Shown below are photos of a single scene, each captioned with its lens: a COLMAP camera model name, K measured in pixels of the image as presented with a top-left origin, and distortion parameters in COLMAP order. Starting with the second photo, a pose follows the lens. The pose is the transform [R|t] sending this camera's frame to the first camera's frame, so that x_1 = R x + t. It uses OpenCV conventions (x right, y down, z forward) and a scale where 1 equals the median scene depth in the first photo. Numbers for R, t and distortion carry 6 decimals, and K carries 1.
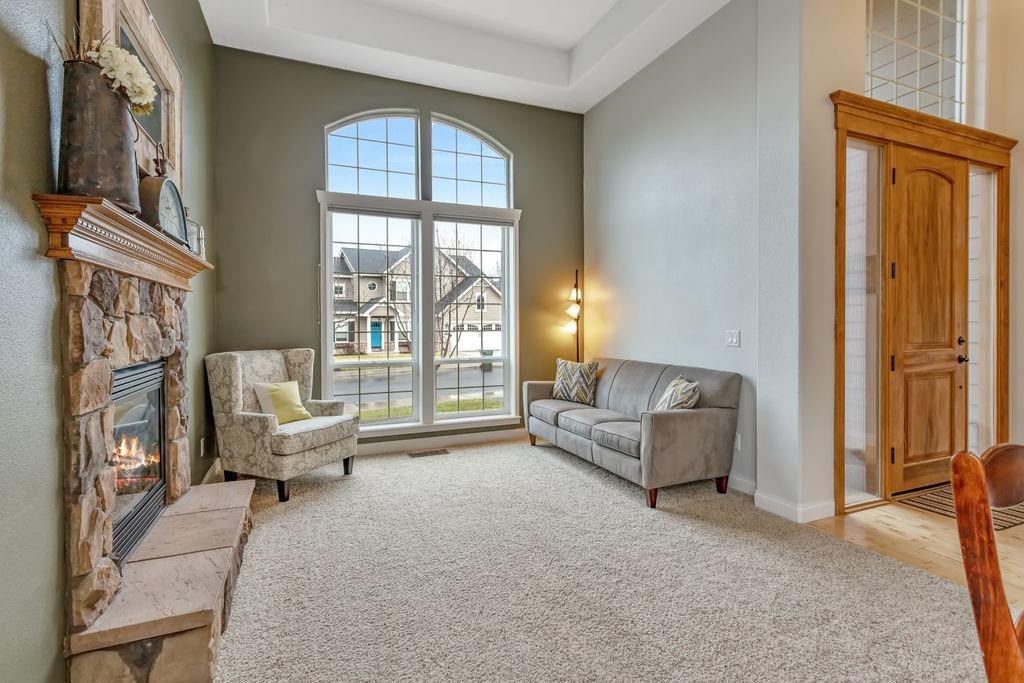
lens RADIAL K [[494.9, 0, 516.9], [0, 494.9, 327.1], [0, 0, 1]] dist [0.000462, -0.000091]
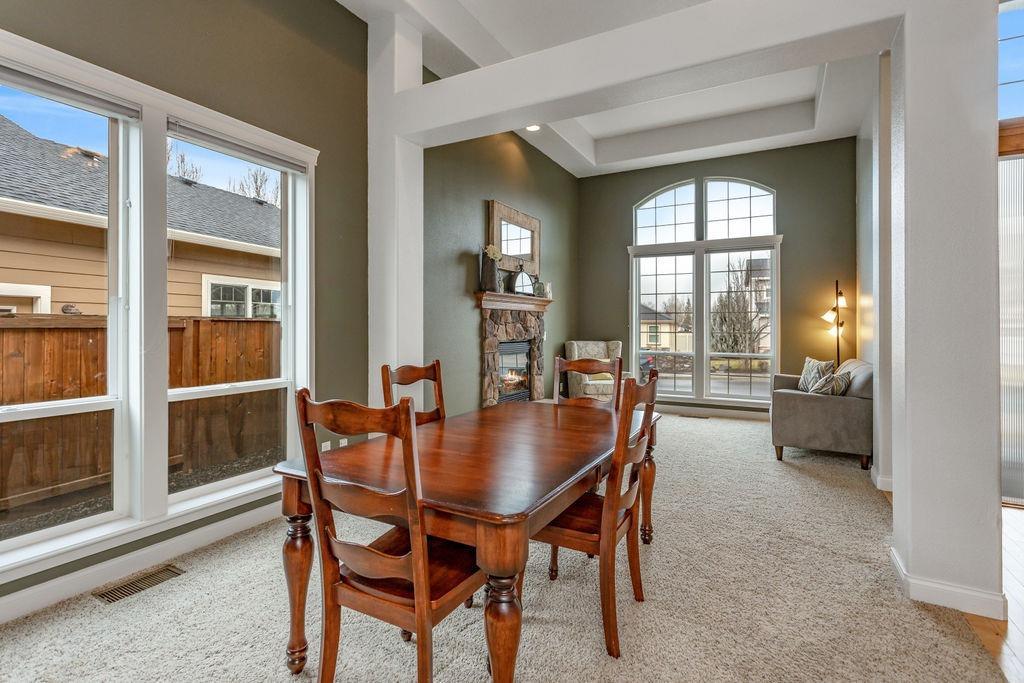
lens RADIAL K [[494.9, 0, 510.1], [0, 494.9, 332.4], [0, 0, 1]] dist [0.000462, -0.000091]
pose [[0.625016, 0.015002, -0.780467, 0.624049], [-0.011008, 0.999885, 0.010405, -0.000851], [0.780534, 0.002088, 0.625110, -0.332729]]
